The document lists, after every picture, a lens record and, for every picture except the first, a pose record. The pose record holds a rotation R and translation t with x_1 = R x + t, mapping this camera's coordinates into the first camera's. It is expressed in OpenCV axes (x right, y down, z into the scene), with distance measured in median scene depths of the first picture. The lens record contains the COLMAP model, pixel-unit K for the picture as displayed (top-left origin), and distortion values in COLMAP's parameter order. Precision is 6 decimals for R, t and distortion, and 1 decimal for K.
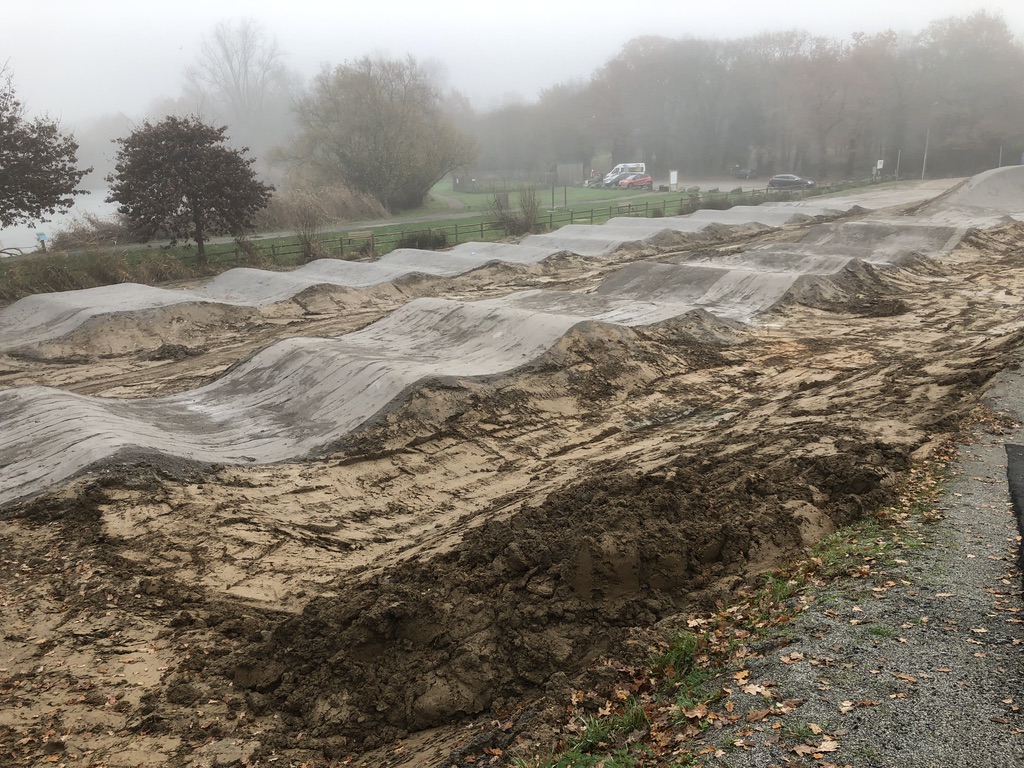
lens RADIAL K [[842.4, 0, 510.0], [0, 842.4, 384.4], [0, 0, 1]] dist [0.033199, -0.034601]
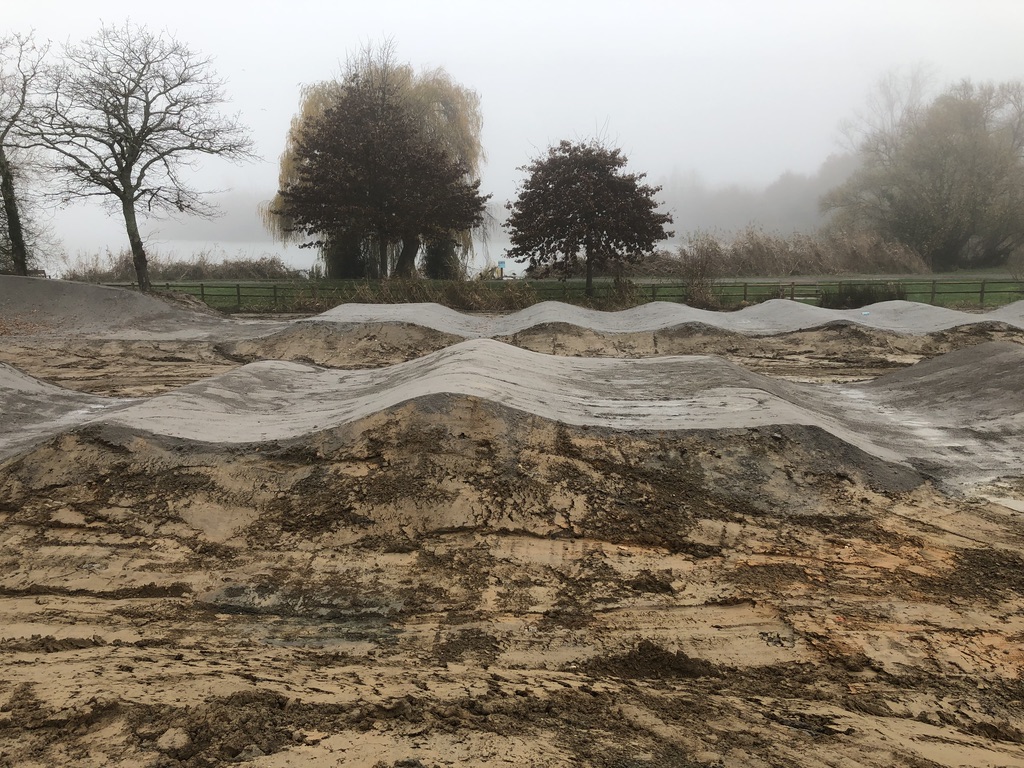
lens RADIAL K [[842.4, 0, 509.1], [0, 842.4, 384.5], [0, 0, 1]] dist [0.033199, -0.034601]
pose [[0.694529, 0.152539, -0.703109, 0.246800], [-0.204261, 0.978859, 0.010594, -0.046359], [0.689860, 0.136260, 0.711003, 0.315444]]
